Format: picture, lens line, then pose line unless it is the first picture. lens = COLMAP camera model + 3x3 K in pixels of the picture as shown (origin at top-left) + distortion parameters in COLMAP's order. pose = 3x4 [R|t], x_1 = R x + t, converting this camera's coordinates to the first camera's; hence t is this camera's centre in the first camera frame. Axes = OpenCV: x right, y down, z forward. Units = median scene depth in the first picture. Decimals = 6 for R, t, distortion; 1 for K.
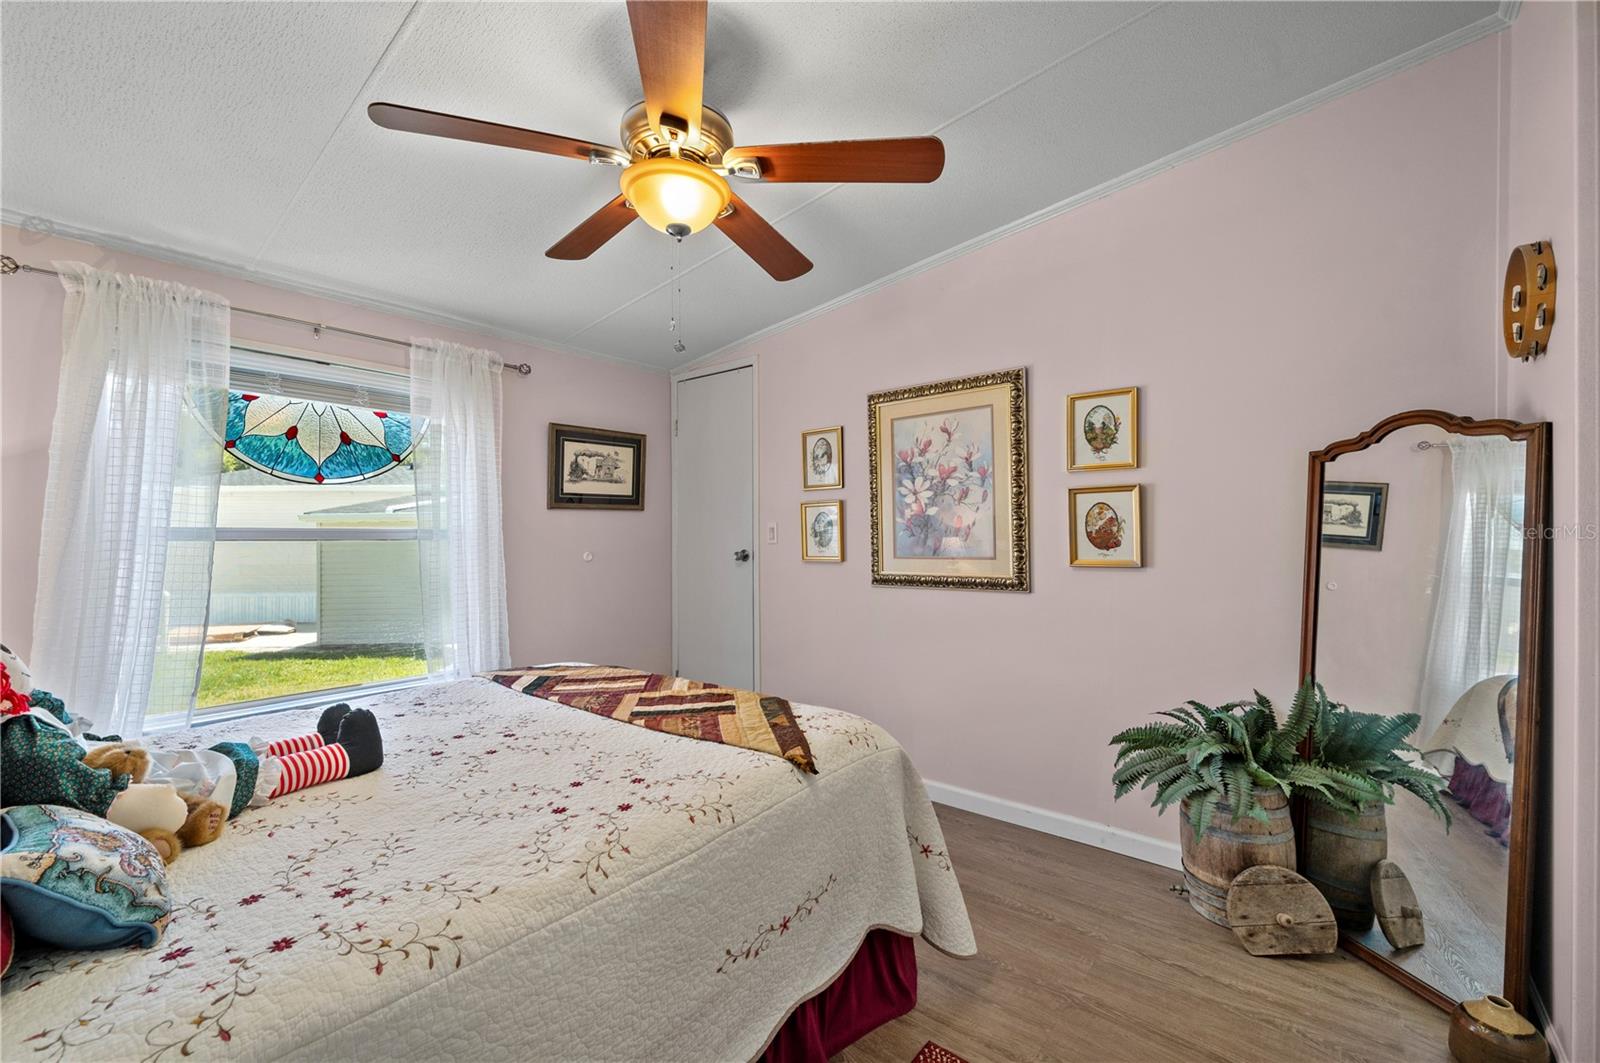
lens RADIAL K [[655.4, 0, 796.3], [0, 655.4, 532.7], [0, 0, 1]] dist [0.000469, 0.000008]
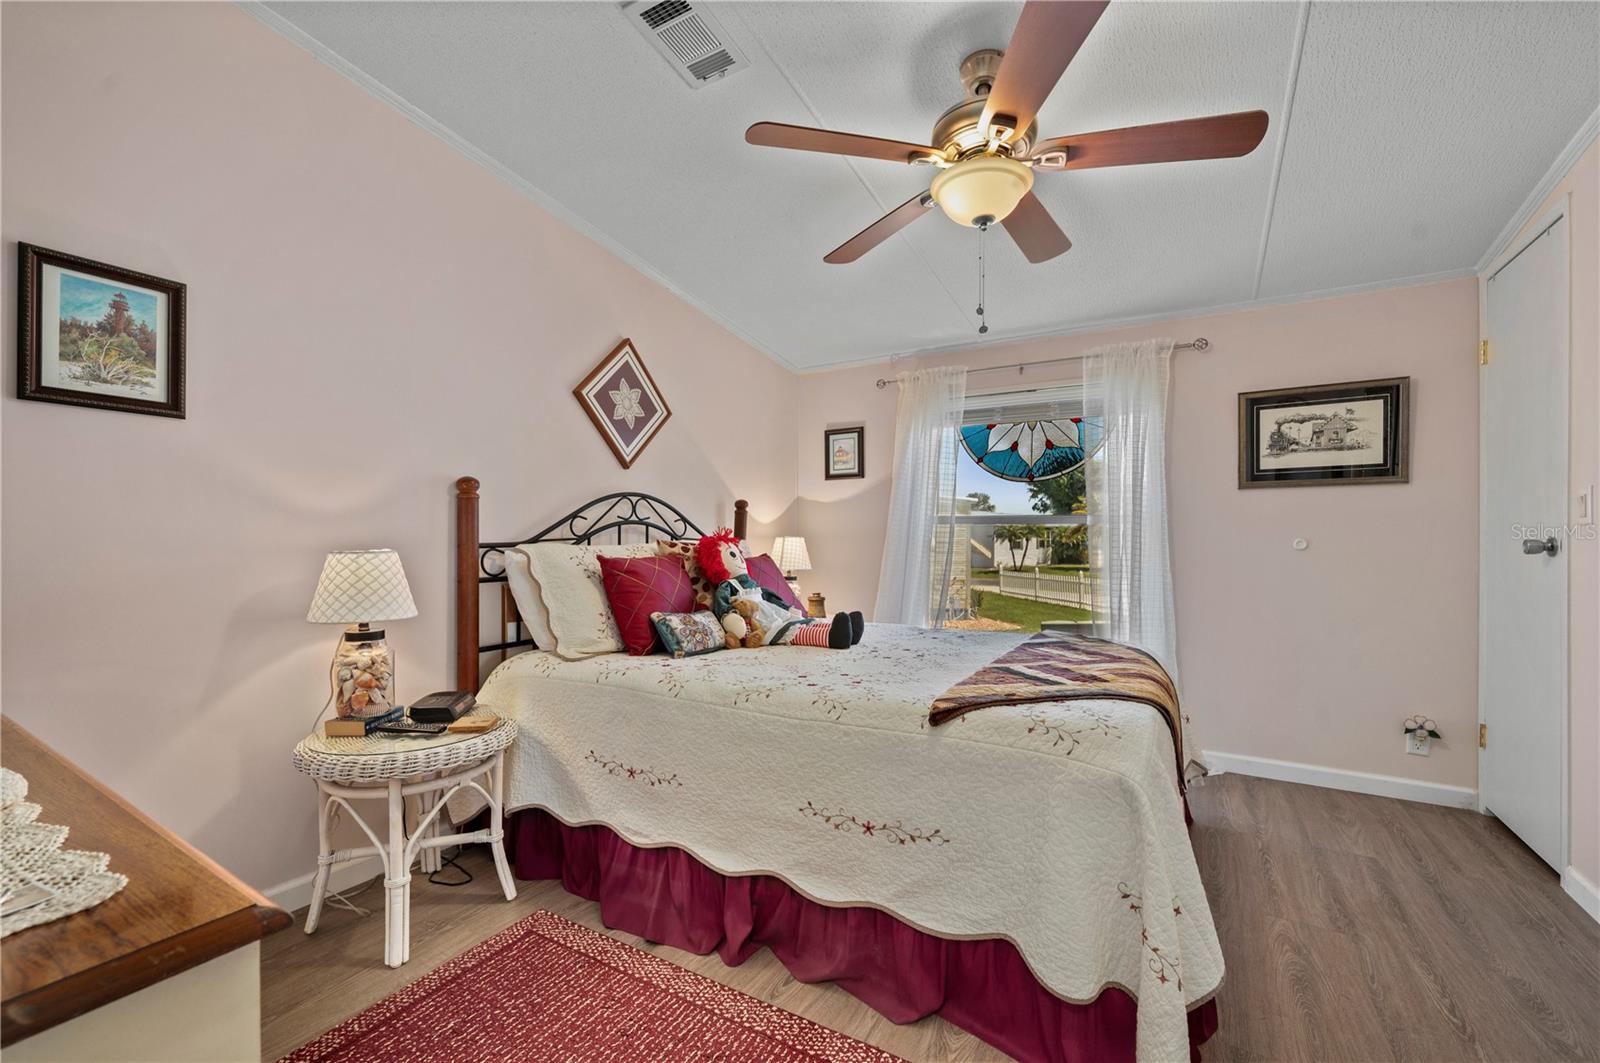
lens RADIAL K [[655.4, 0, 796.3], [0, 655.4, 532.7], [0, 0, 1]] dist [0.000469, 0.000008]
pose [[0.153559, -0.000878, -0.988139, 0.414070], [-0.004413, 0.999989, -0.001574, 0.027498], [0.988130, 0.004602, 0.153554, 0.256076]]
